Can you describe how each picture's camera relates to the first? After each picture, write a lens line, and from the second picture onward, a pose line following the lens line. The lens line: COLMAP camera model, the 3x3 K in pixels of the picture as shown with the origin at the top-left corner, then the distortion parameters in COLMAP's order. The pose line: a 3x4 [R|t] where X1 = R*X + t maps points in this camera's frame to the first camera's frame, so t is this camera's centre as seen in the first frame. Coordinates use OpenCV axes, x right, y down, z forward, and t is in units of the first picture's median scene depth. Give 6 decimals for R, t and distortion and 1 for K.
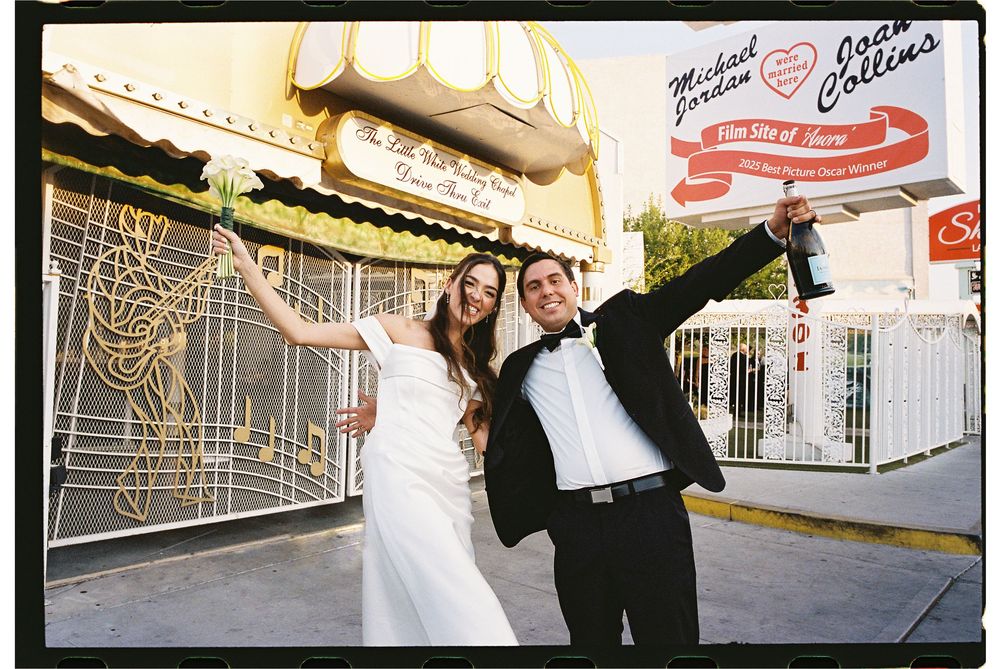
lens RADIAL K [[735.3, 0, 505.1], [0, 735.3, 336.1], [0, 0, 1]] dist [-0.000248, -0.035422]
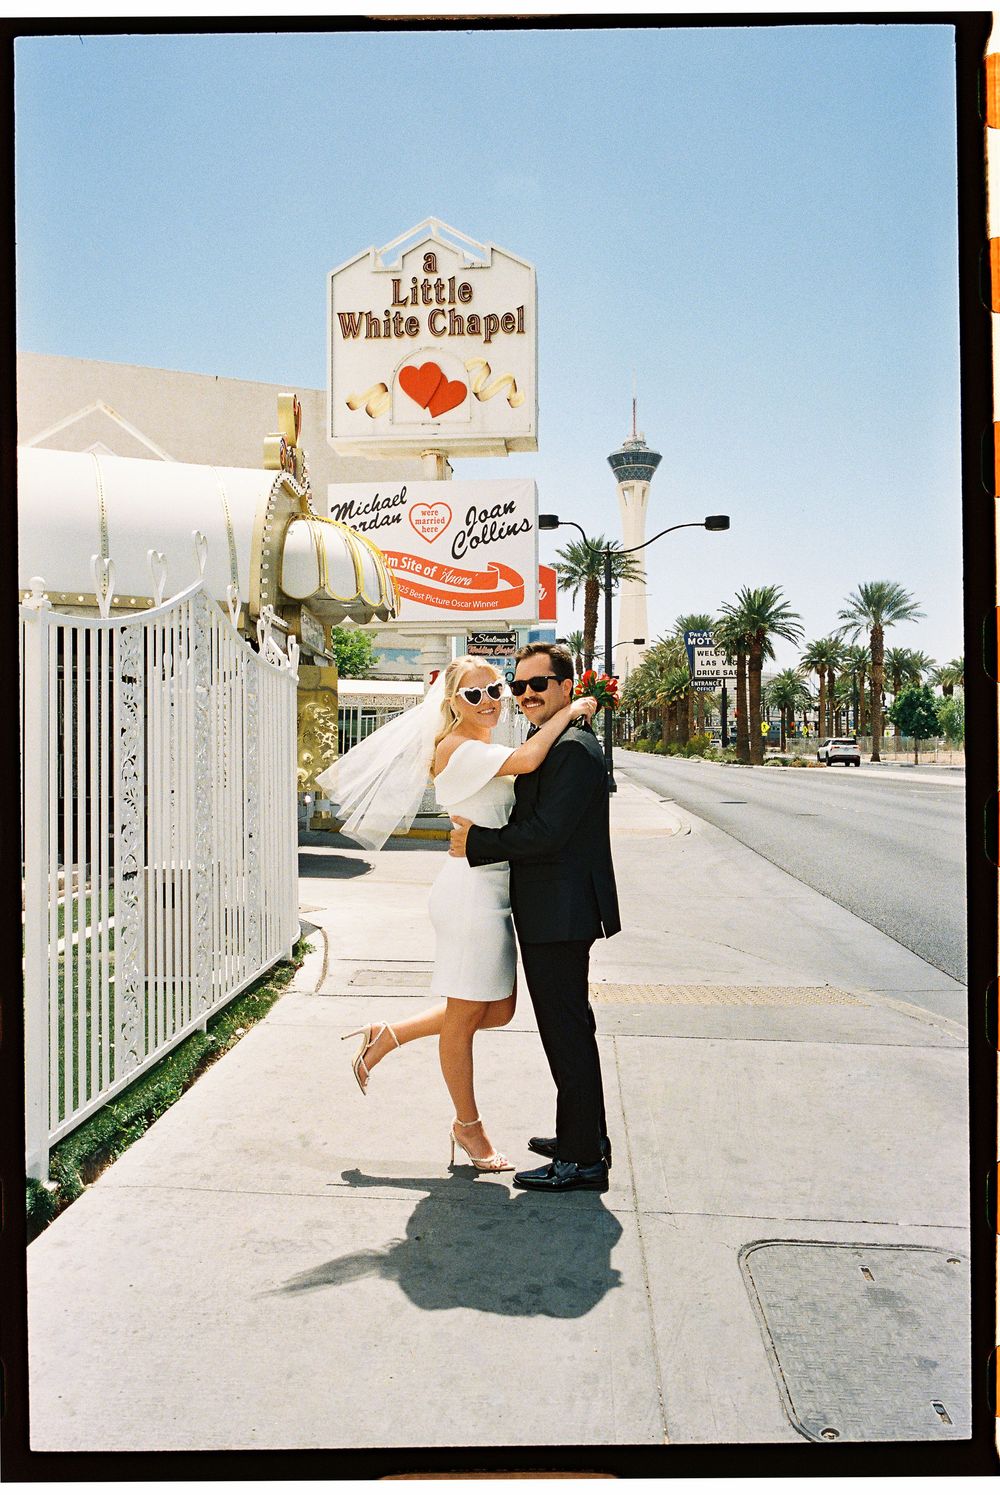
lens RADIAL K [[1099.2, 0, 493.7], [0, 1099.2, 749.1], [0, 0, 1]] dist [-0.000248, -0.035422]
pose [[0.814339, -0.013901, 0.580223, -1.089987], [-0.015906, 0.998803, 0.046254, -0.071010], [-0.580172, -0.046896, 0.813143, -1.126423]]
